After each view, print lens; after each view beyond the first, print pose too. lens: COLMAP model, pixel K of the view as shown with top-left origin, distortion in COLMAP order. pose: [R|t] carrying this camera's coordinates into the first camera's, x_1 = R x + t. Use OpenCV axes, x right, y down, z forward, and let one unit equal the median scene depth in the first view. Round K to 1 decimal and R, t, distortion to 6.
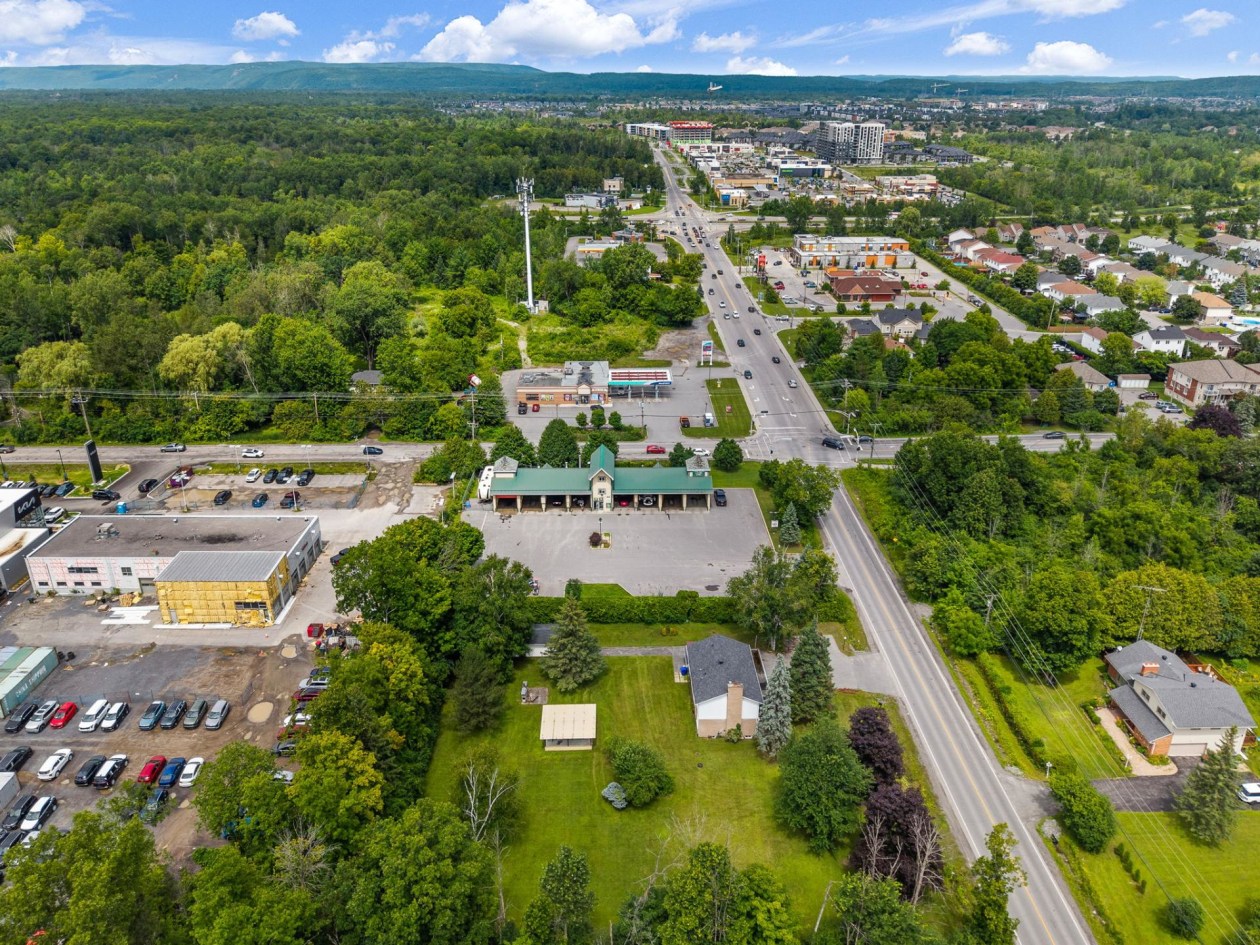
lens RADIAL K [[863.4, 0, 626.8], [0, 863.4, 467.5], [0, 0, 1]] dist [0.046148, -0.068106]
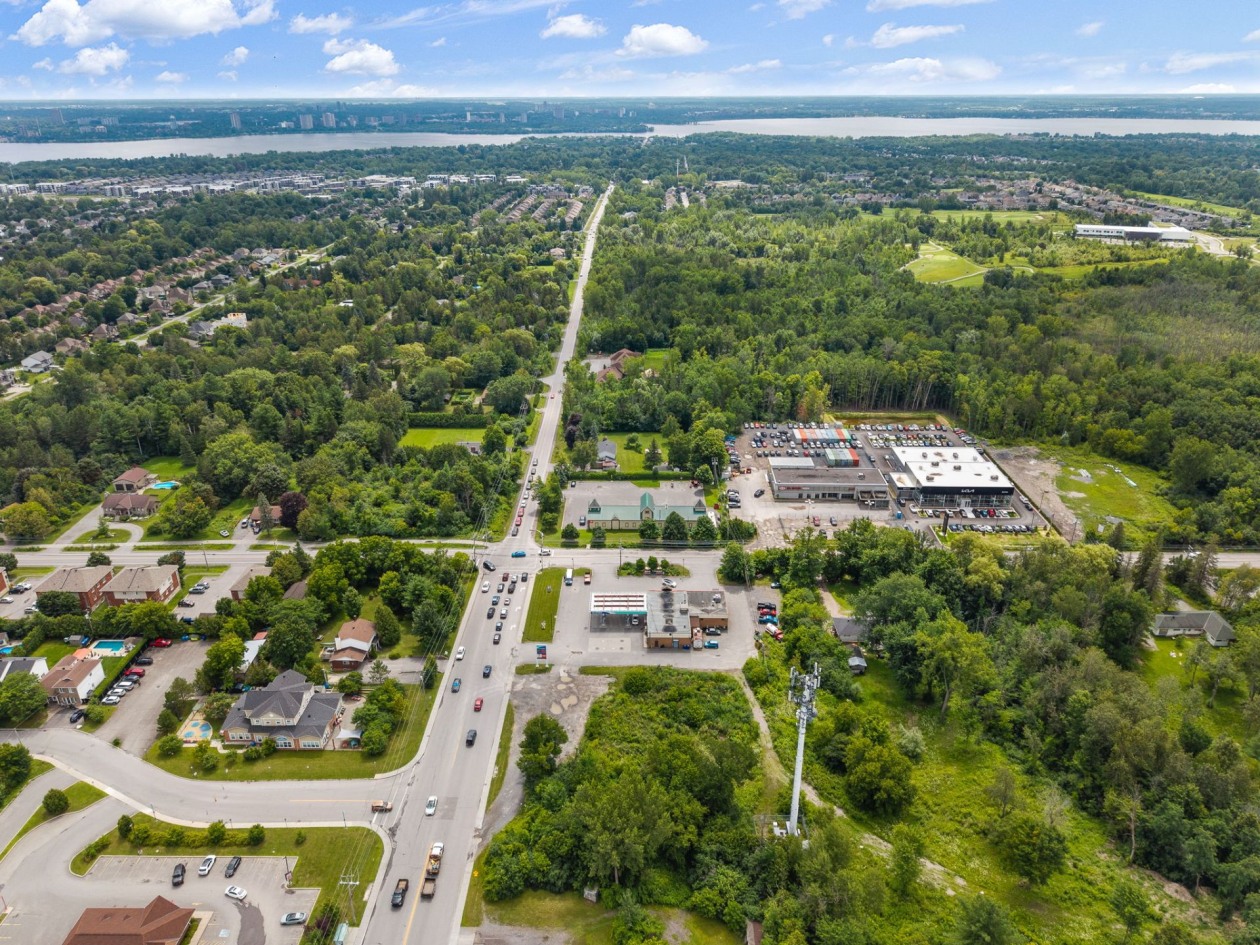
lens RADIAL K [[848.0, 0, 627.9], [0, 848.0, 479.6], [0, 0, 1]] dist [0.034123, -0.037460]
pose [[-0.999752, -0.001654, 0.022187, -0.023694], [0.015417, 0.667495, 0.744454, -1.154978], [-0.016041, 0.744612, -0.667305, 1.811339]]
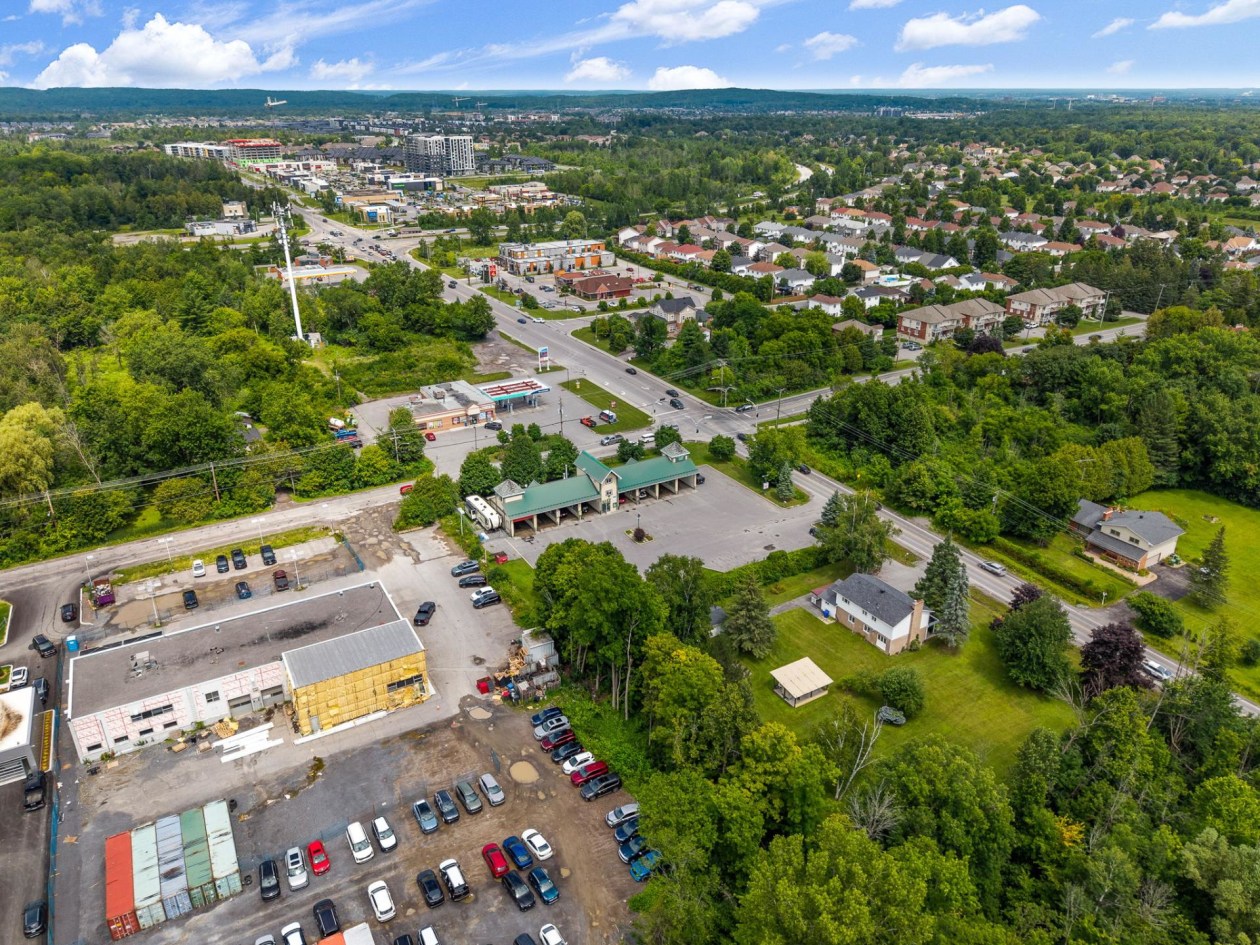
lens RADIAL K [[868.4, 0, 622.7], [0, 868.4, 469.1], [0, 0, 1]] dist [0.028619, -0.038949]
pose [[0.870612, -0.199204, 0.449835, -0.389564], [0.205312, 0.978043, 0.035753, -0.027594], [-0.447080, 0.061230, 0.892396, 0.056416]]
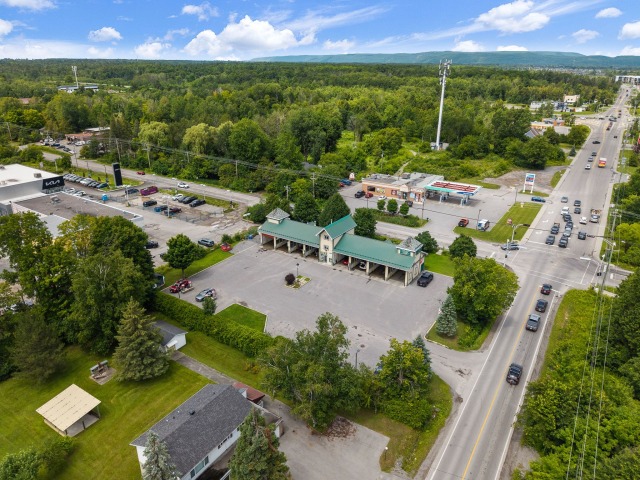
lens RADIAL K [[441.1, 0, 316.3], [0, 441.1, 238.3], [0, 0, 1]] dist [0.028619, -0.038949]
pose [[0.823595, 0.212511, -0.525862, 0.239148], [-0.233466, 0.971986, 0.027147, 0.000398], [0.516899, 0.100412, 0.850137, 0.369747]]
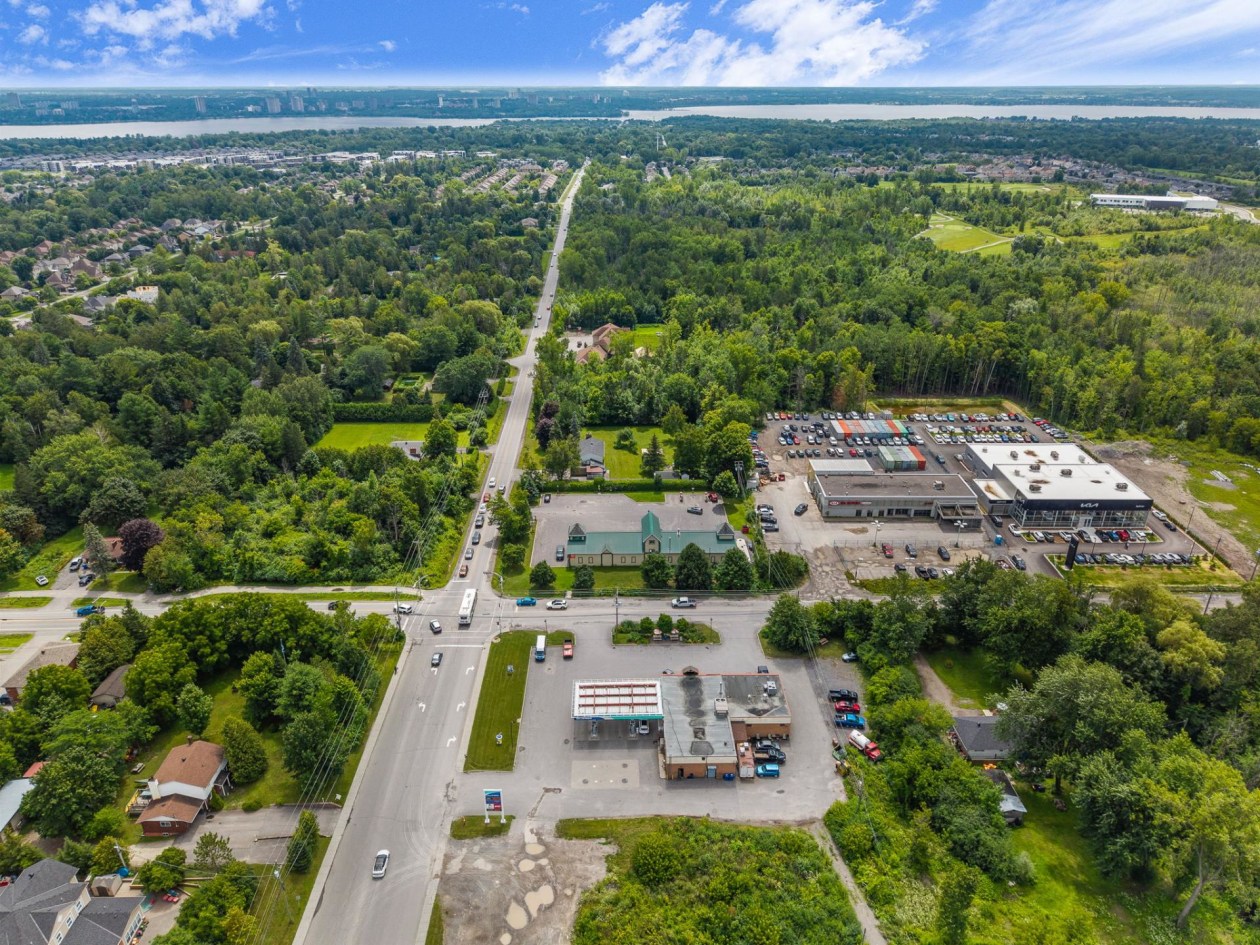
lens RADIAL K [[841.6, 0, 630.0], [0, 841.6, 472.5], [0, 0, 1]] dist [0.032098, -0.040752]
pose [[-0.999945, 0.008321, -0.006413, 0.008647], [0.000712, 0.662691, 0.748893, -0.846028], [0.010481, 0.748847, -0.662660, 1.485884]]
